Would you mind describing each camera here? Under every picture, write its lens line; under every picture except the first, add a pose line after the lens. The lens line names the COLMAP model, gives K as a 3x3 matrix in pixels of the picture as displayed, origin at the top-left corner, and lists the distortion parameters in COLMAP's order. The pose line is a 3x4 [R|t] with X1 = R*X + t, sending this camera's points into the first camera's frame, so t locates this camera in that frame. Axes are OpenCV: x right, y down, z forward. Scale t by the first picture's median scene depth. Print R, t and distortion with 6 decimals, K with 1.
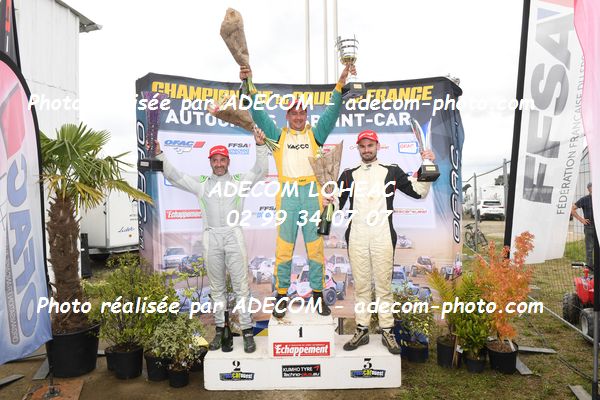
lens RADIAL K [[410.1, 0, 300.0], [0, 410.1, 200.0], [0, 0, 1]] dist [-0.042642, -0.000461]
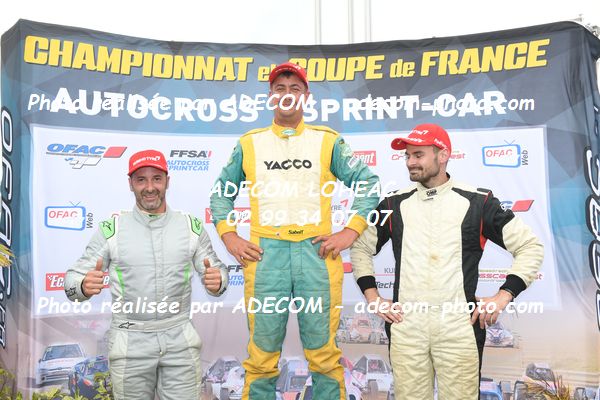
lens RADIAL K [[602.7, 0, 300.0], [0, 602.7, 200.0], [0, 0, 1]] dist [0.044873, -0.002094]
pose [[0.999151, -0.002457, -0.041125, 0.034091], [-0.000437, 0.997532, -0.070213, -0.014942], [0.041196, 0.070171, 0.996684, 0.208053]]
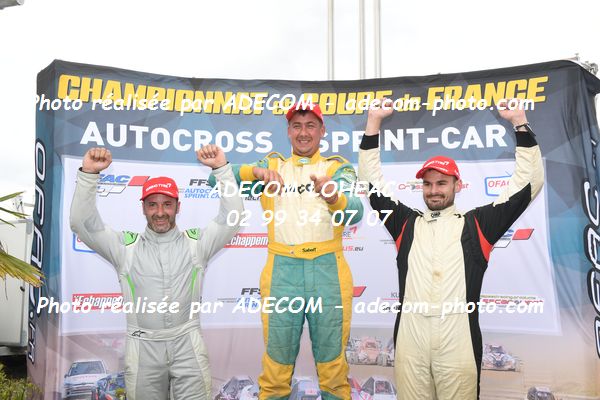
lens RADIAL K [[602.7, 0, 300.0], [0, 602.7, 200.0], [0, 0, 1]] dist [0.044873, -0.002094]
pose [[0.997027, 0.002242, -0.077026, 0.051932], [-0.010553, 0.994131, -0.107667, -0.017389], [0.076333, 0.108160, 0.991199, 0.159932]]
